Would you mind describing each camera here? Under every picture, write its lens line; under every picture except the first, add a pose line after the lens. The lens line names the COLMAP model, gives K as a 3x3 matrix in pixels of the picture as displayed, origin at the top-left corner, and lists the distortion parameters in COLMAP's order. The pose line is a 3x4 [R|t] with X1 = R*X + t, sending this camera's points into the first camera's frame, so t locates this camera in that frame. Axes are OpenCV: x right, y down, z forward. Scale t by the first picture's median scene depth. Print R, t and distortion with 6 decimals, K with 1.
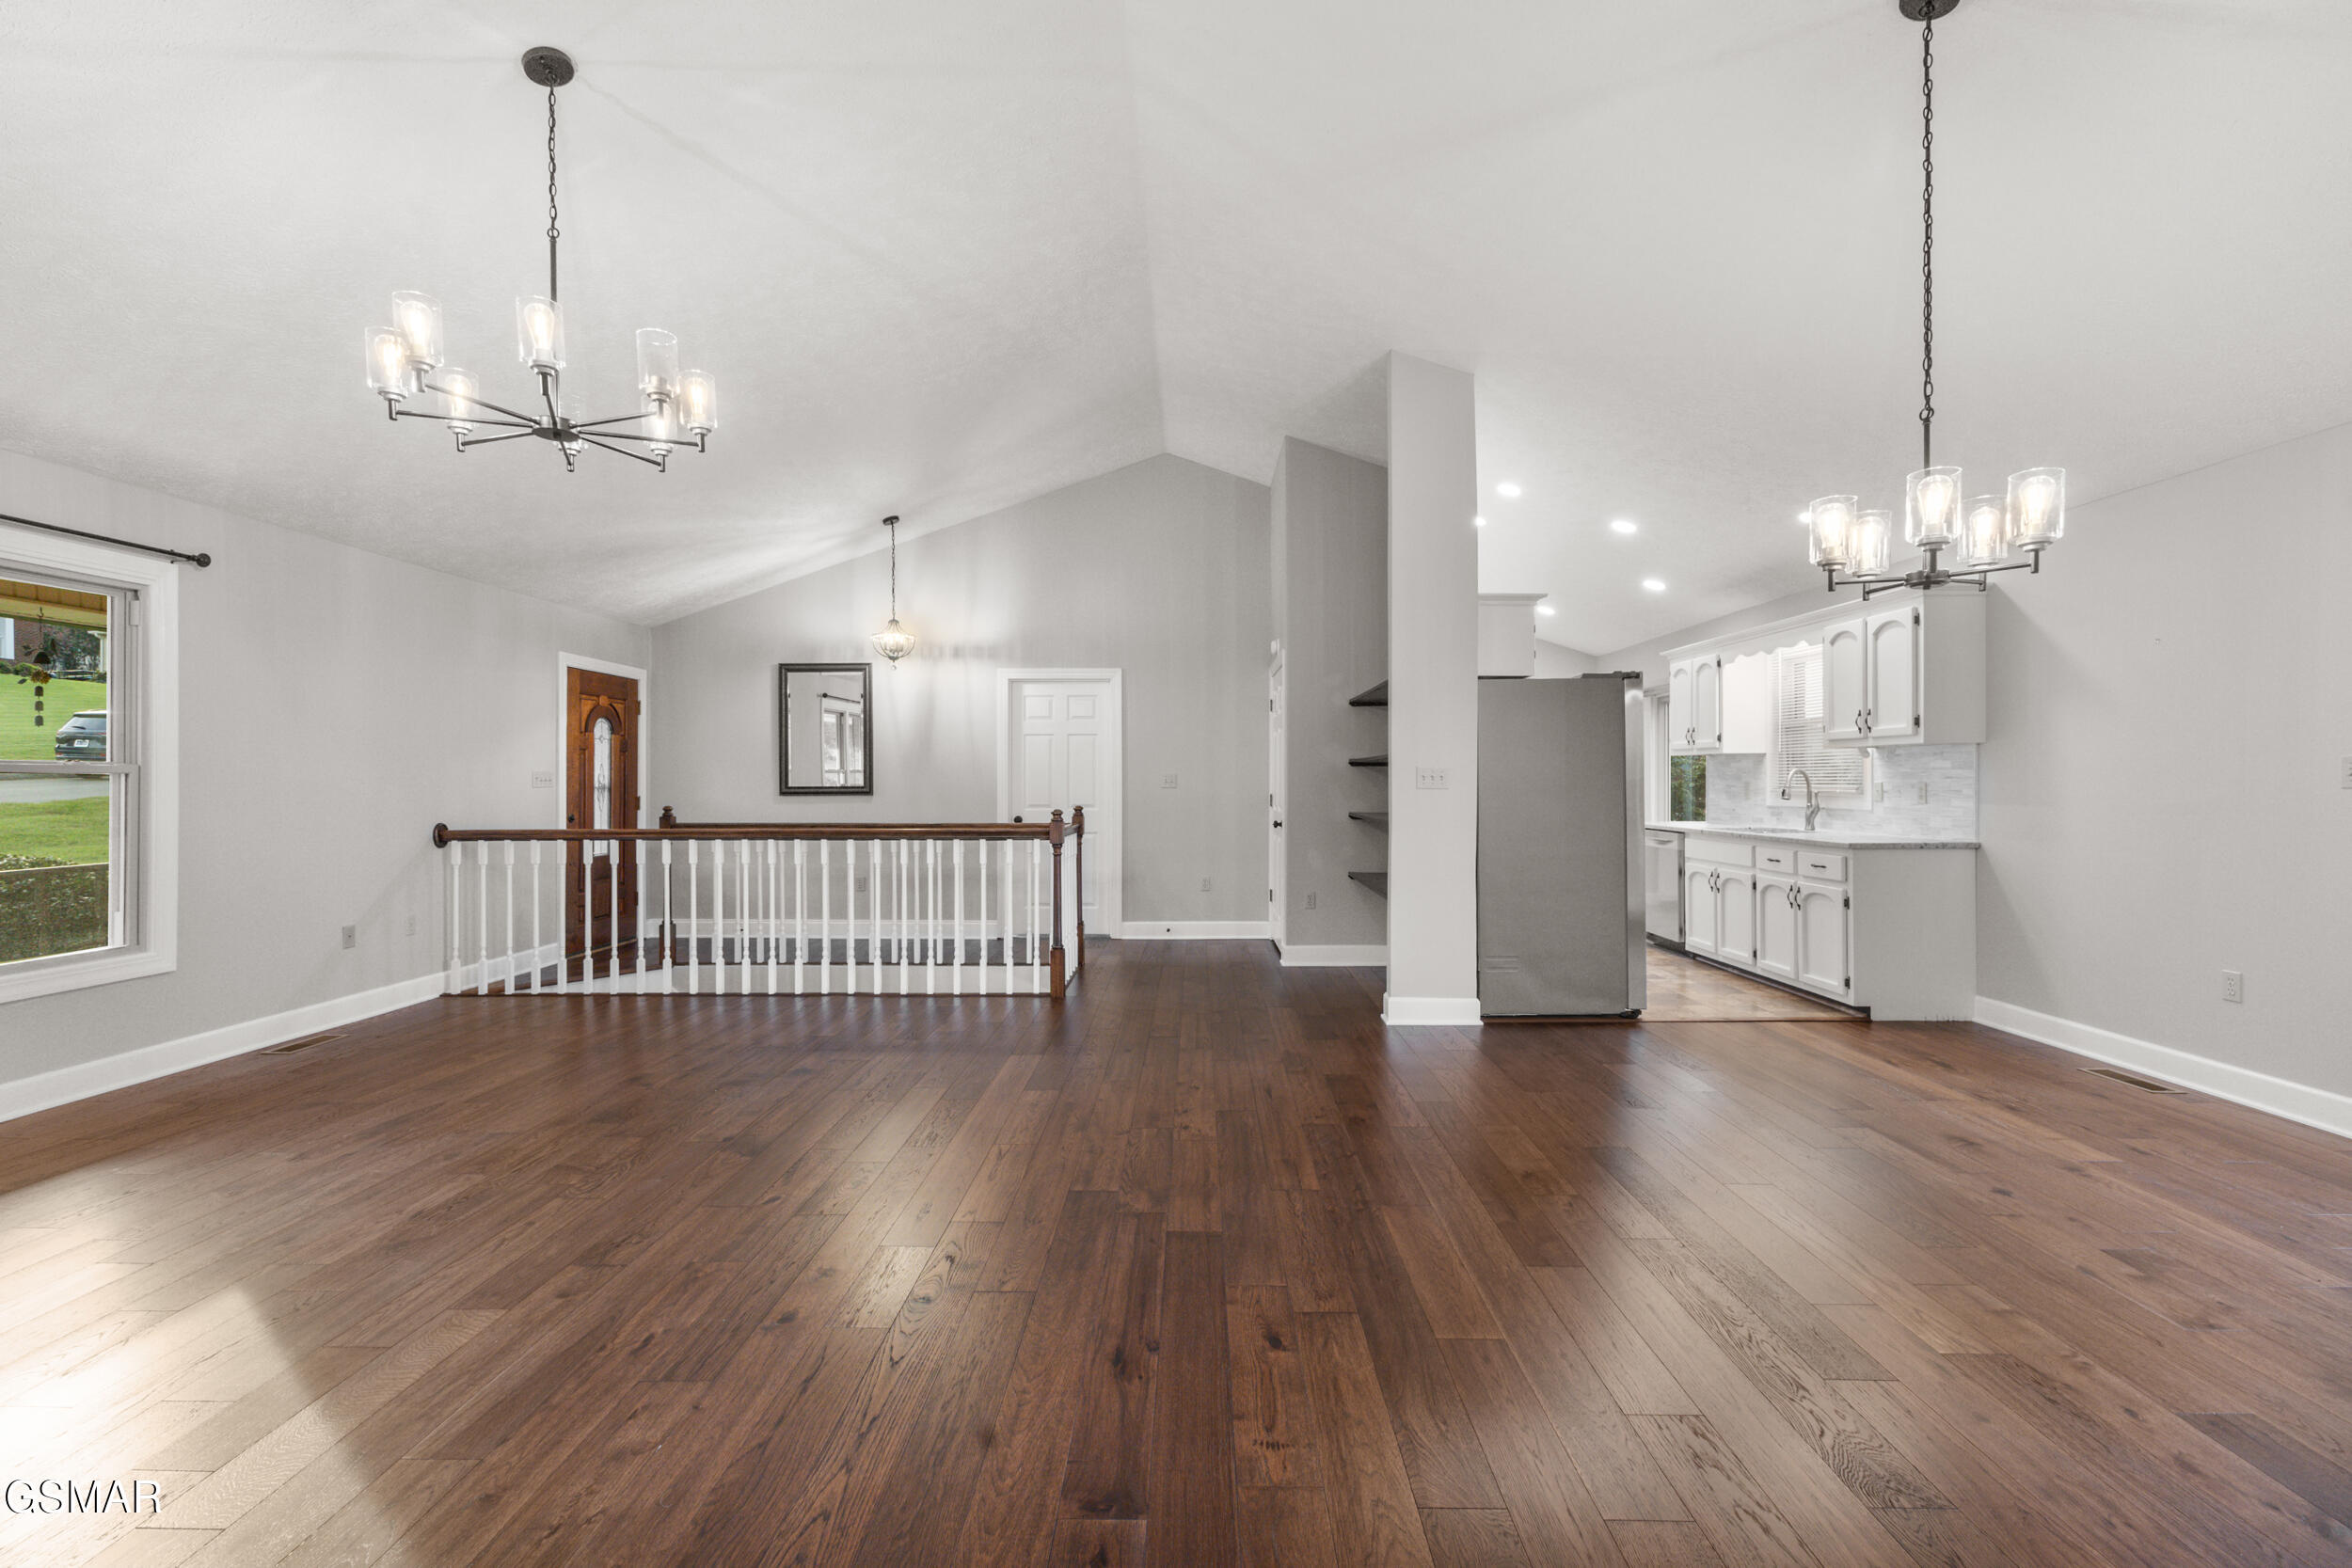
lens RADIAL K [[1026.3, 0, 1157.9], [0, 1026.3, 784.1], [0, 0, 1]] dist [-0.001219, 0.002119]
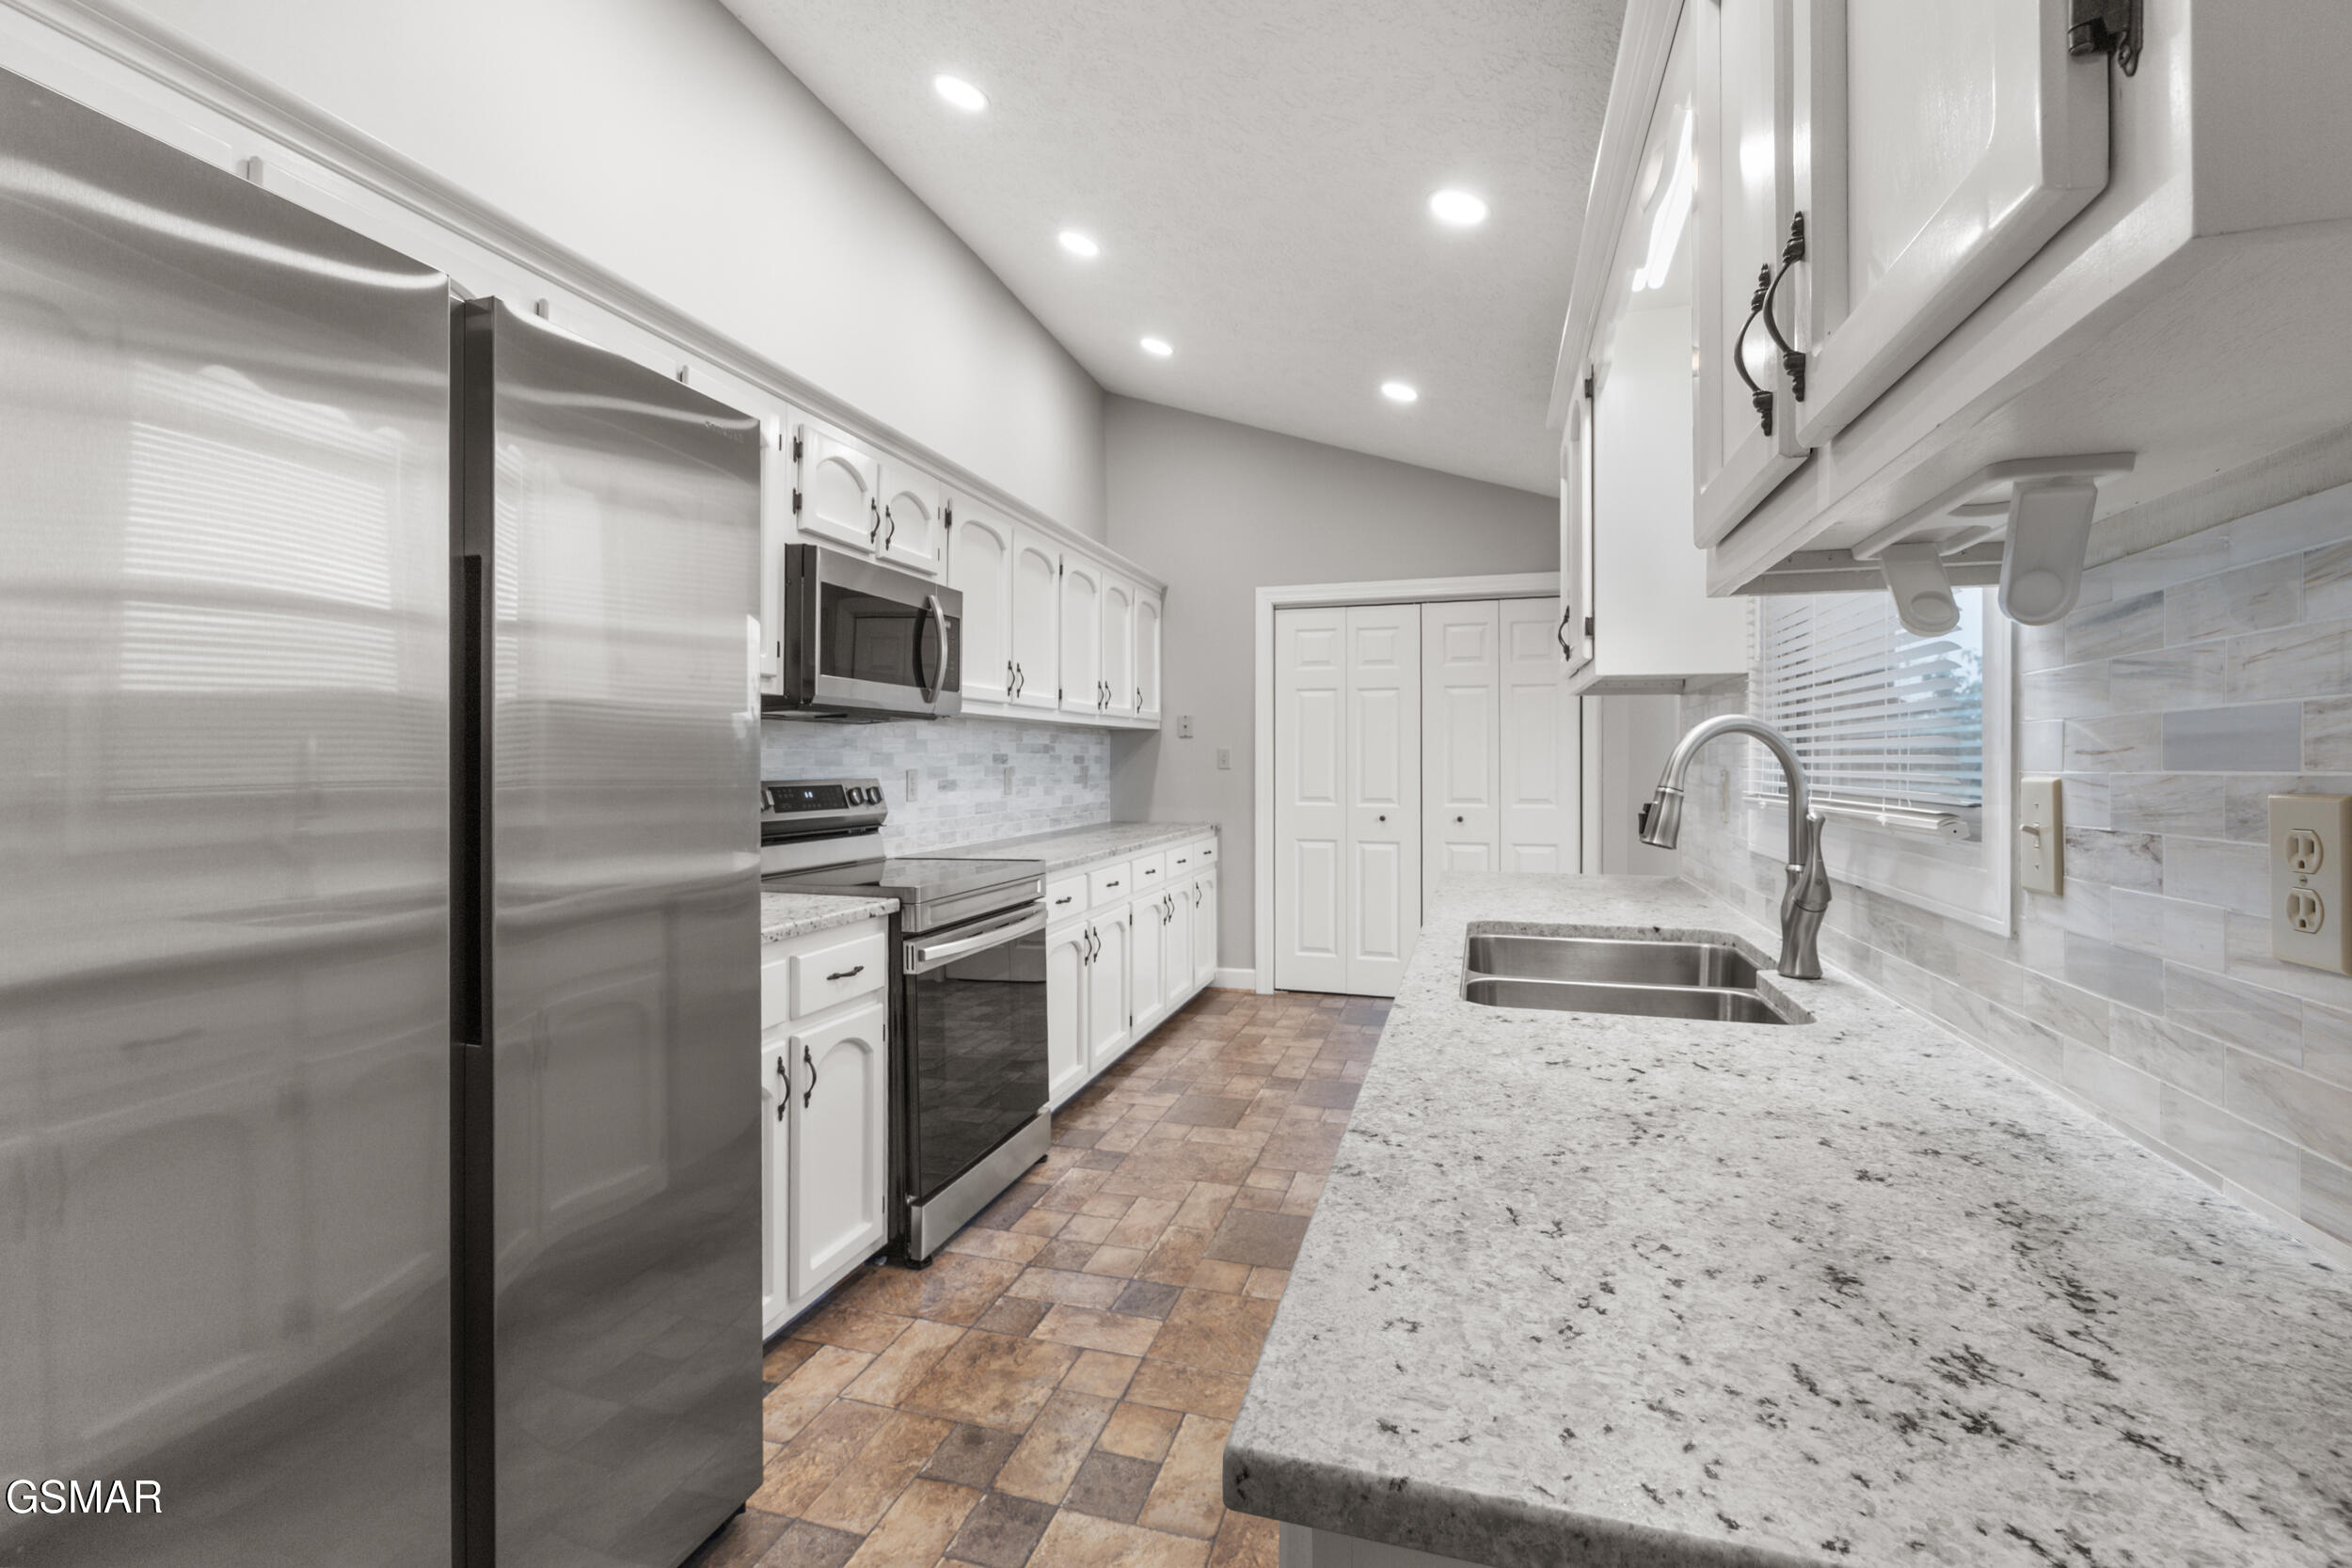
lens RADIAL K [[1026.3, 0, 1155.7], [0, 1026.3, 772.0], [0, 0, 1]] dist [-0.001219, 0.002119]
pose [[0.962042, 0.010570, -0.272697, 0.559863], [-0.007829, 0.999907, 0.011135, -0.003994], [0.272789, -0.008577, 0.962036, 0.734284]]
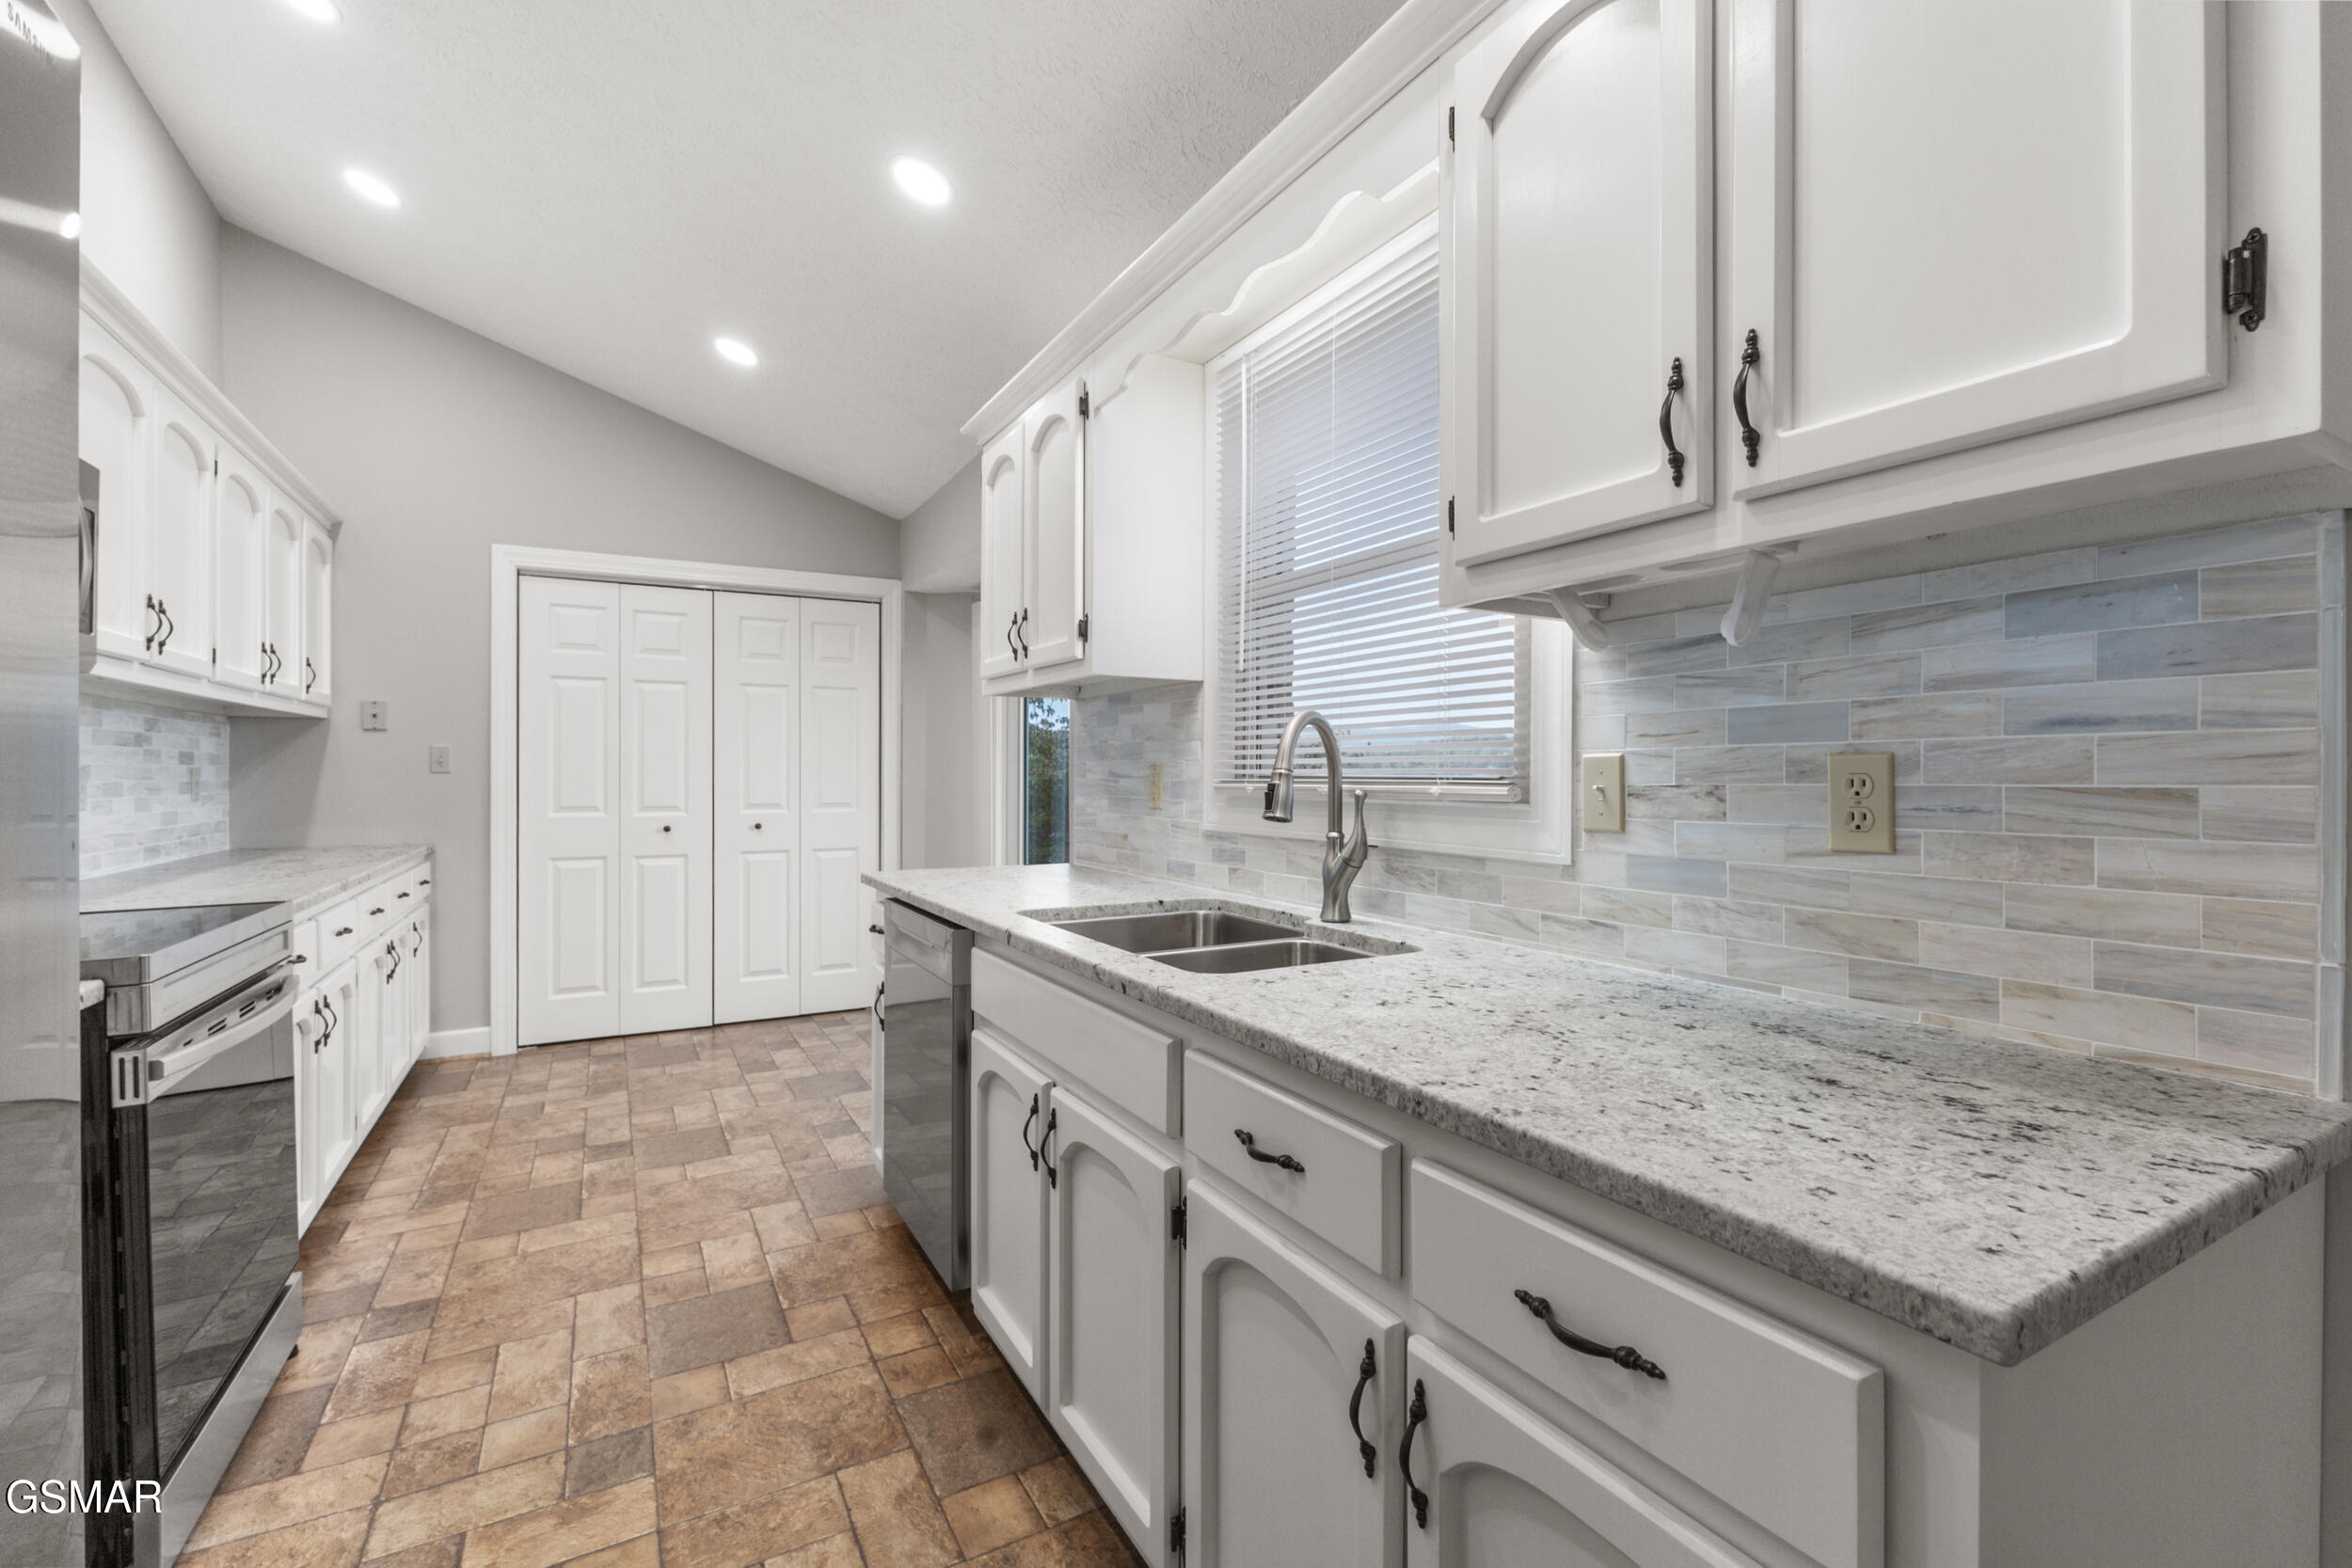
lens RADIAL K [[1026.3, 0, 1170.0], [0, 1026.3, 780.8], [0, 0, 1]] dist [-0.001219, 0.002119]
pose [[0.861292, 0.005859, 0.508076, 0.444052], [-0.007197, 0.999974, 0.000669, 0.004268], [-0.508059, -0.004233, 0.861312, 0.771377]]
